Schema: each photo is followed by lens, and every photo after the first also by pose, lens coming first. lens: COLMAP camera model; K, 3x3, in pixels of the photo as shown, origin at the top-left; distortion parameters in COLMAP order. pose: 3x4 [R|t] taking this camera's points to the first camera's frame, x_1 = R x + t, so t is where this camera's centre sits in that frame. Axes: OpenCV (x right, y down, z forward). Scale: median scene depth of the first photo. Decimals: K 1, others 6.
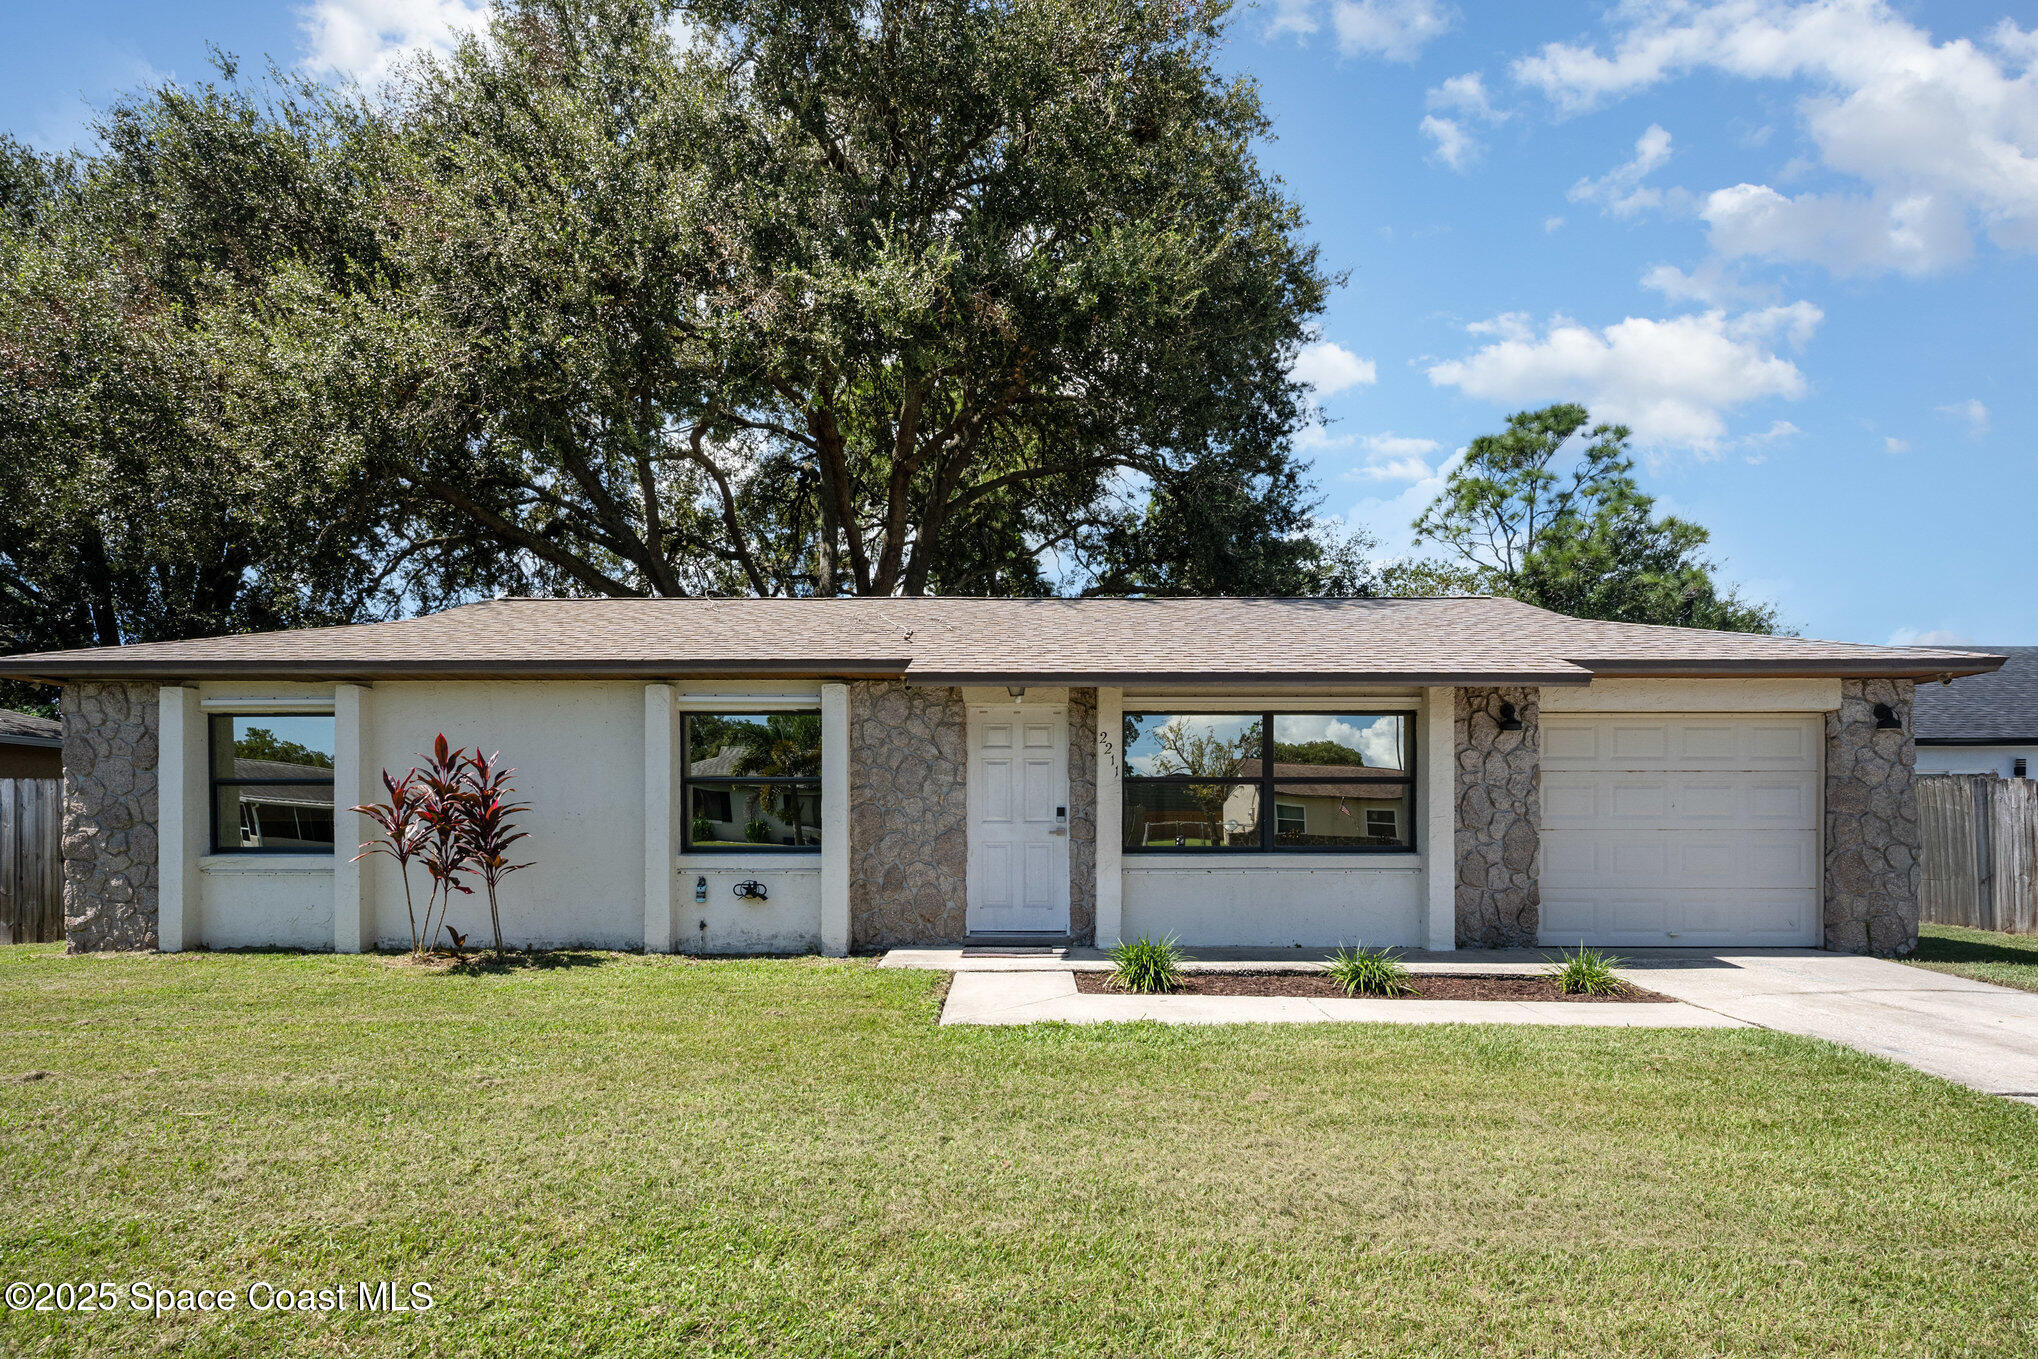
lens RADIAL K [[1016.3, 0, 1018.0], [0, 1016.3, 823.2], [0, 0, 1]] dist [-0.002990, 0.001278]
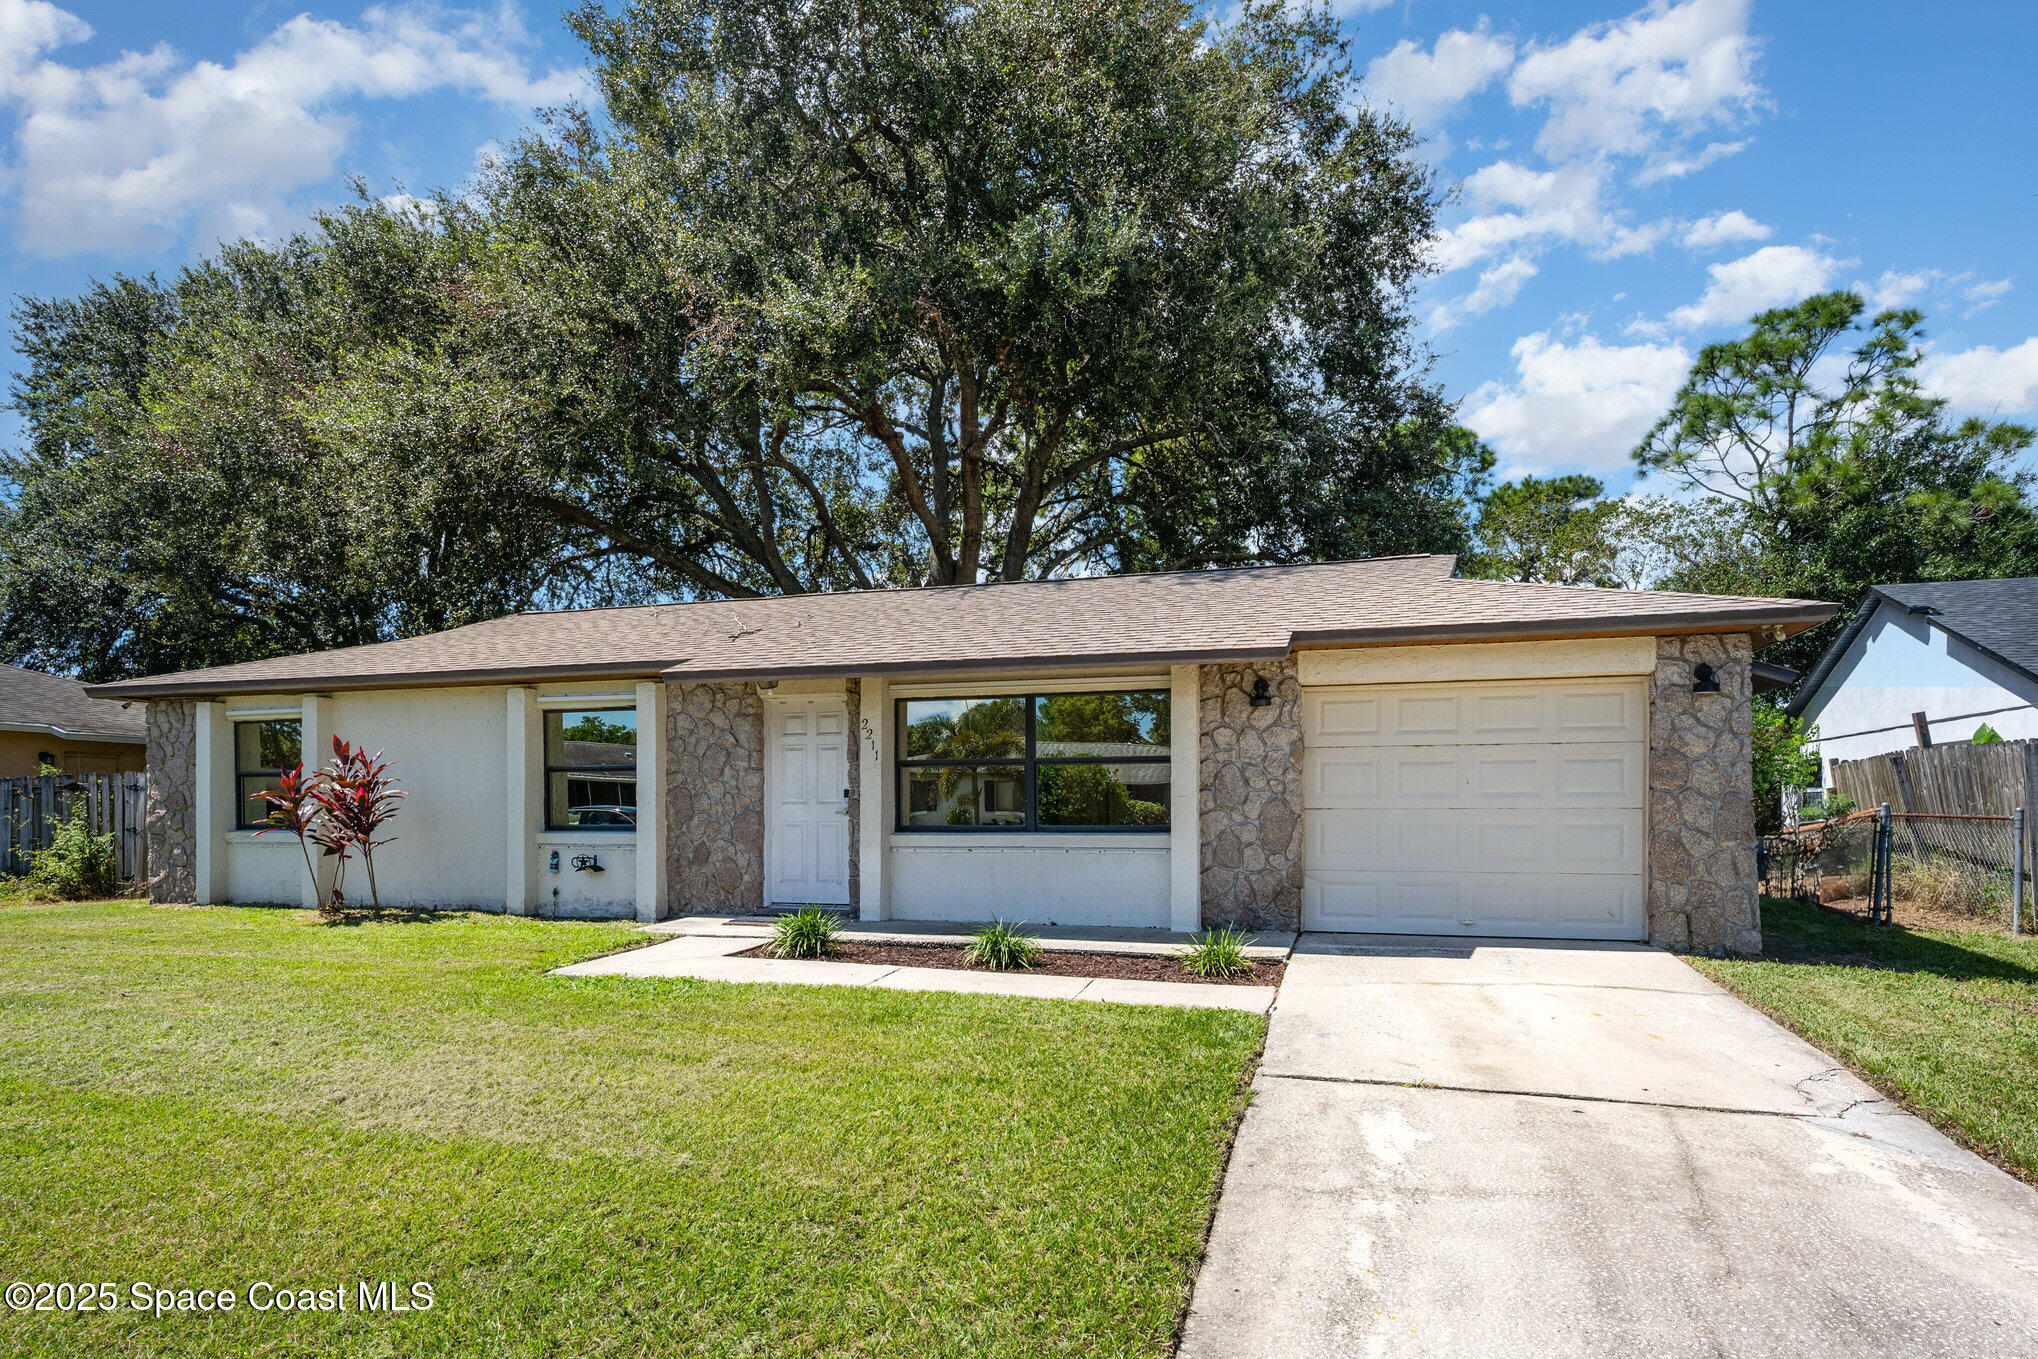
lens RADIAL K [[1059.6, 0, 993.1], [0, 1059.6, 790.1], [0, 0, 1]] dist [-0.003885, -0.000427]
pose [[0.962808, -0.007132, -0.270094, 0.505833], [0.003870, 0.999913, -0.012609, 0.000013], [0.270160, 0.011095, 0.962752, -0.038384]]
